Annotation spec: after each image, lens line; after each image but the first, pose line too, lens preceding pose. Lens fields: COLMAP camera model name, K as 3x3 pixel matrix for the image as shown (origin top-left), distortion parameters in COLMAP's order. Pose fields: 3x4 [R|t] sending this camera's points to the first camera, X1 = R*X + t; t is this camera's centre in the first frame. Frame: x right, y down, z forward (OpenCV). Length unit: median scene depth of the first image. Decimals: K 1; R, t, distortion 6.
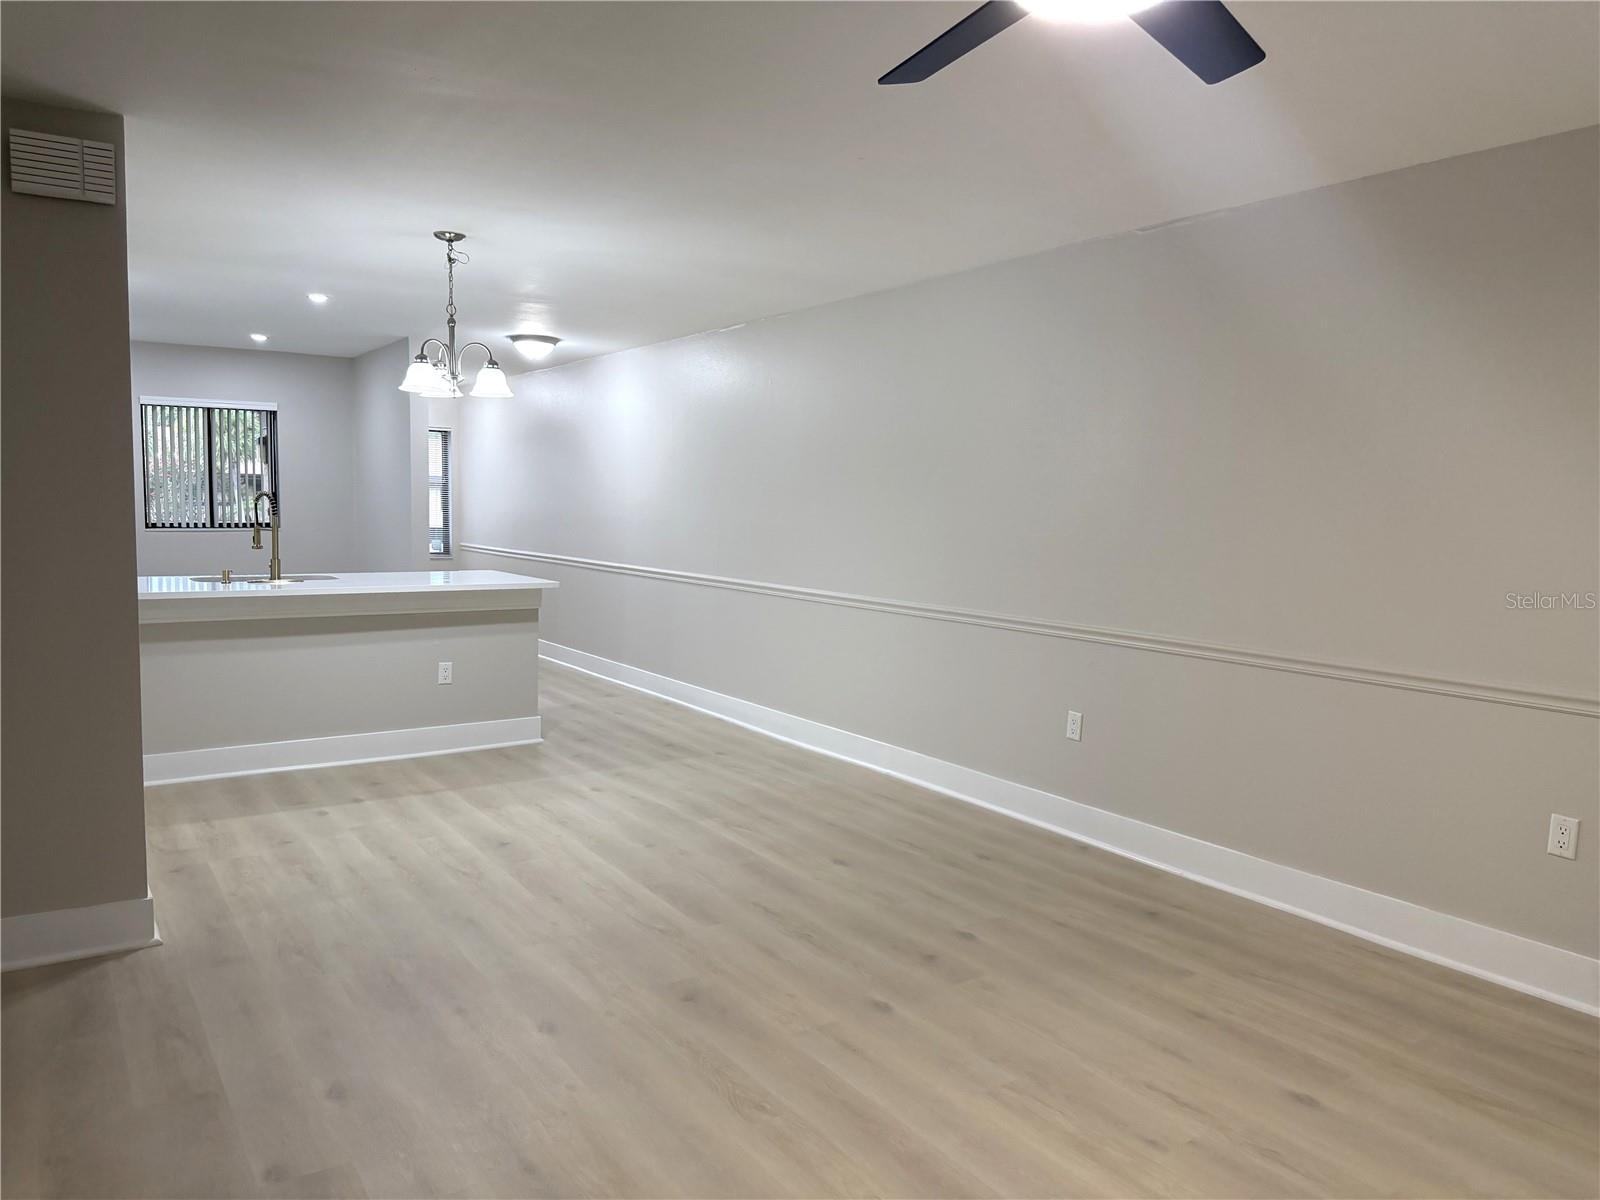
lens RADIAL K [[1128.6, 0, 800.0], [0, 1128.6, 600.0], [0, 0, 1]] dist [0.072712, -0.093252]
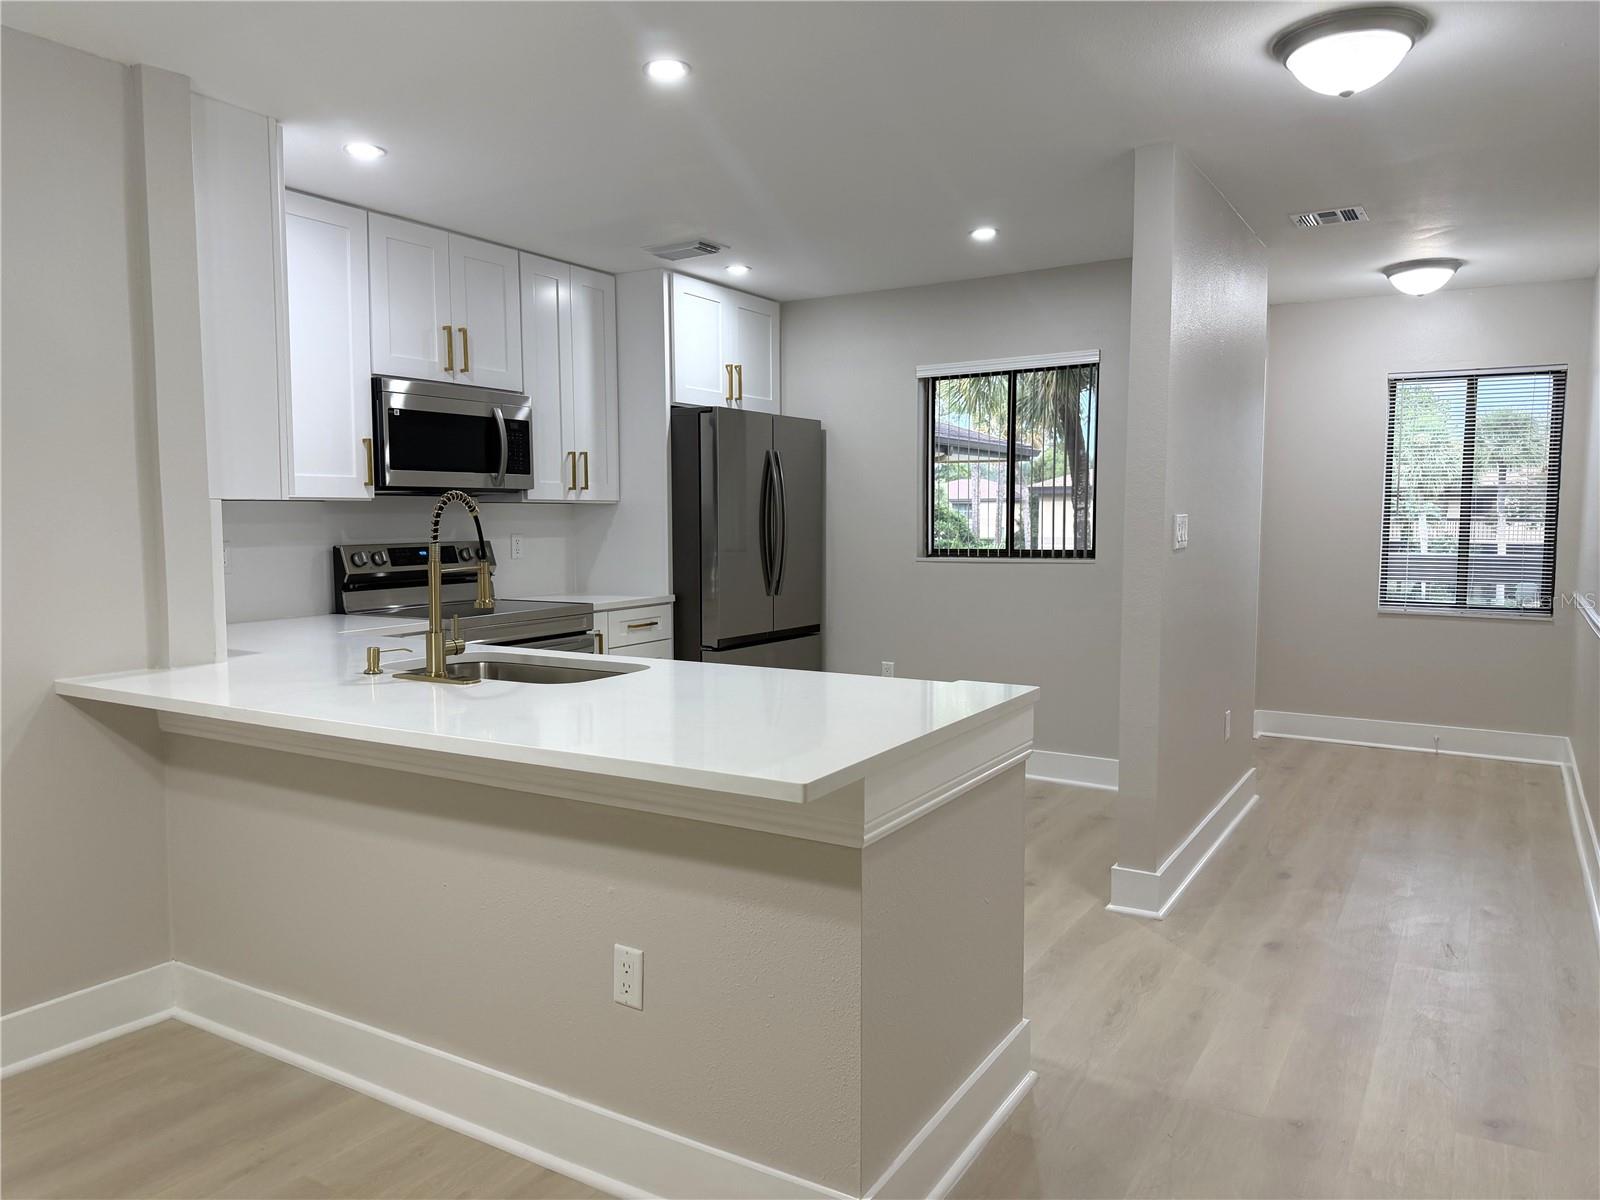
lens RADIAL K [[1128.6, 0, 800.0], [0, 1128.6, 600.0], [0, 0, 1]] dist [0.072712, -0.093252]
pose [[0.414305, 0.052618, -0.908616, 0.049025], [-0.067137, 0.997374, 0.027145, -0.098078], [0.907658, 0.049756, 0.416750, 1.273794]]
